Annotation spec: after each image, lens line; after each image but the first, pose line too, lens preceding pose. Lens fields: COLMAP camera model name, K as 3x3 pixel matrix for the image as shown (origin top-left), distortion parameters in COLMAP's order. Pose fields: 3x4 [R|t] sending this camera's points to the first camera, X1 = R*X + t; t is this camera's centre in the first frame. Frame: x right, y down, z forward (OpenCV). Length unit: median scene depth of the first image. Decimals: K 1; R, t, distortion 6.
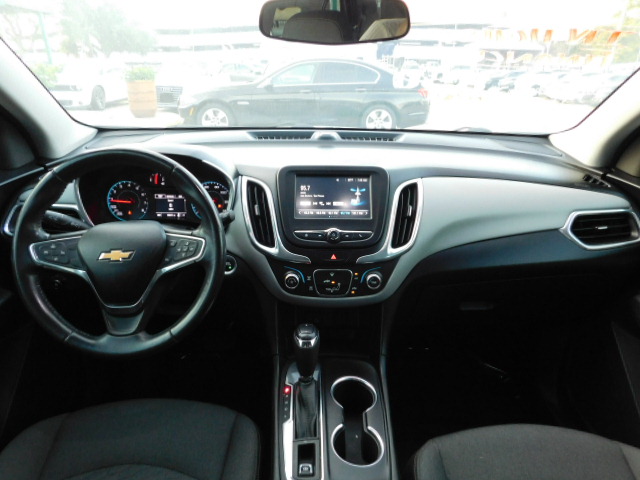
lens RADIAL K [[422.6, 0, 322.1], [0, 422.6, 239.8], [0, 0, 1]] dist [-0.070734, 0.057406]
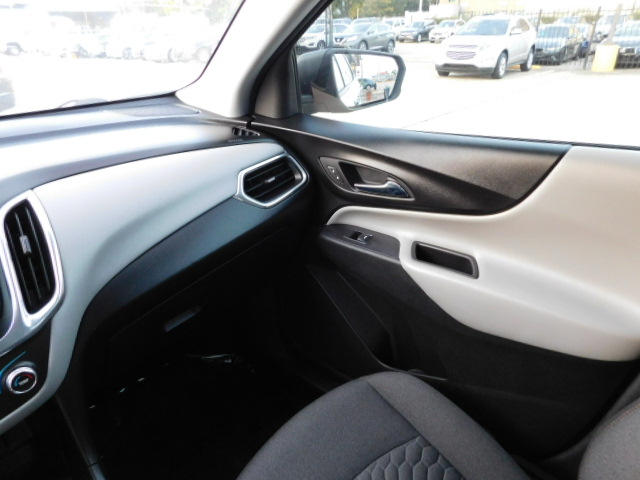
lens RADIAL K [[422.6, 0, 322.1], [0, 422.6, 239.8], [0, 0, 1]] dist [-0.070734, 0.057406]
pose [[0.653345, -0.375420, 0.657419, 0.086999], [0.325966, 0.923266, 0.203286, -0.063312], [-0.683291, 0.081481, 0.725586, 0.263670]]
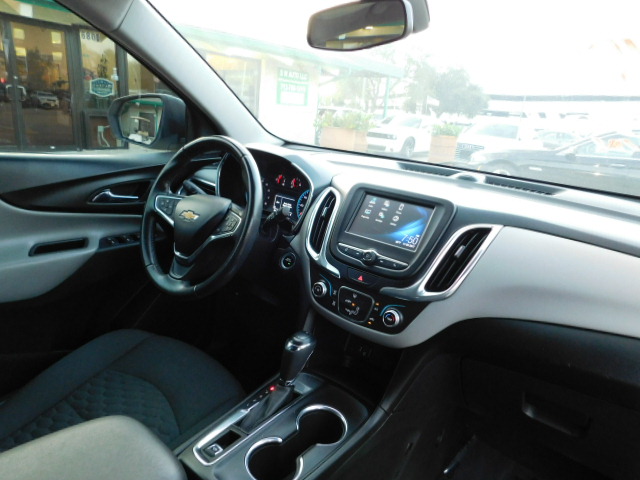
lens RADIAL K [[429.1, 0, 320.0], [0, 429.1, 240.0], [0, 0, 1]] dist [-0.005131, -0.000493]
pose [[0.758940, 0.236609, -0.606652, 0.499990], [-0.320501, 0.946717, -0.031713, 0.018589], [0.566824, 0.218501, 0.794335, 0.164478]]
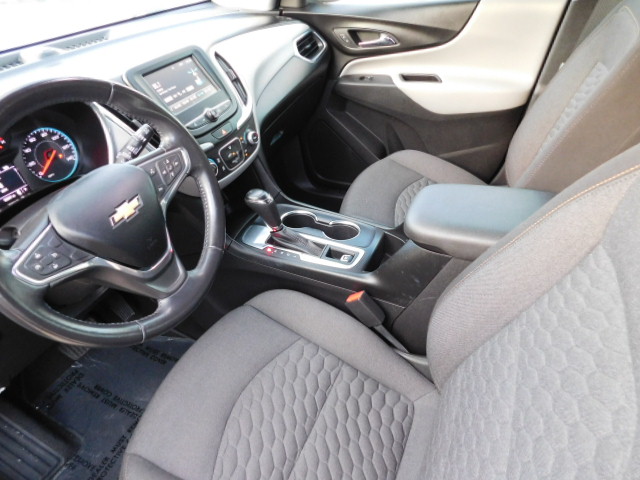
lens RADIAL K [[422.6, 0, 322.1], [0, 422.6, 239.8], [0, 0, 1]] dist [-0.070734, 0.057406]
pose [[0.429821, -0.583044, 0.689431, -0.743156], [0.434885, 0.802840, 0.407827, -0.064167], [-0.791283, 0.124530, 0.598634, 0.182079]]
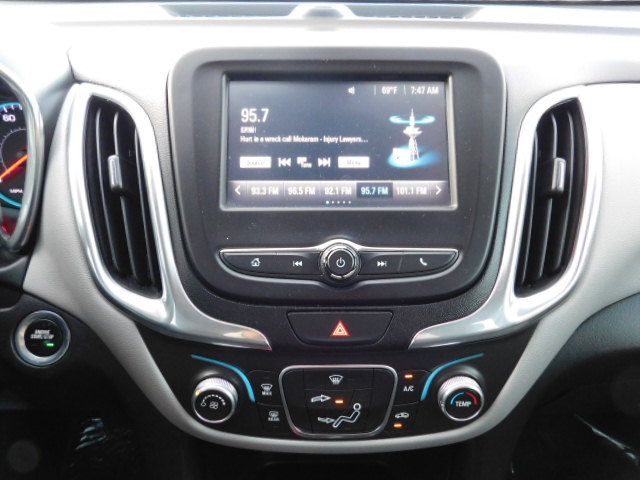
lens RADIAL K [[467.2, 0, 320.0], [0, 467.2, 240.0], [0, 0, 1]] dist [-0.002927, -0.002808]
pose [[0.999964, -0.005504, -0.006470, 0.013667], [0.006165, 0.994246, 0.106947, -0.064132], [0.005844, -0.106983, 0.994244, 0.627731]]
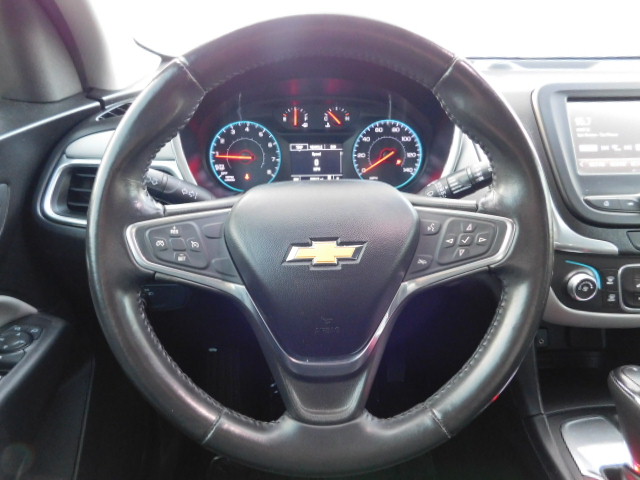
lens RADIAL K [[422.6, 0, 322.1], [0, 422.6, 239.8], [0, 0, 1]] dist [-0.070734, 0.057406]
pose [[0.999673, -0.025561, 0.000098, -0.399221], [0.025541, 0.999048, 0.035370, 0.007748], [-0.001002, -0.035356, 0.999374, 0.444114]]
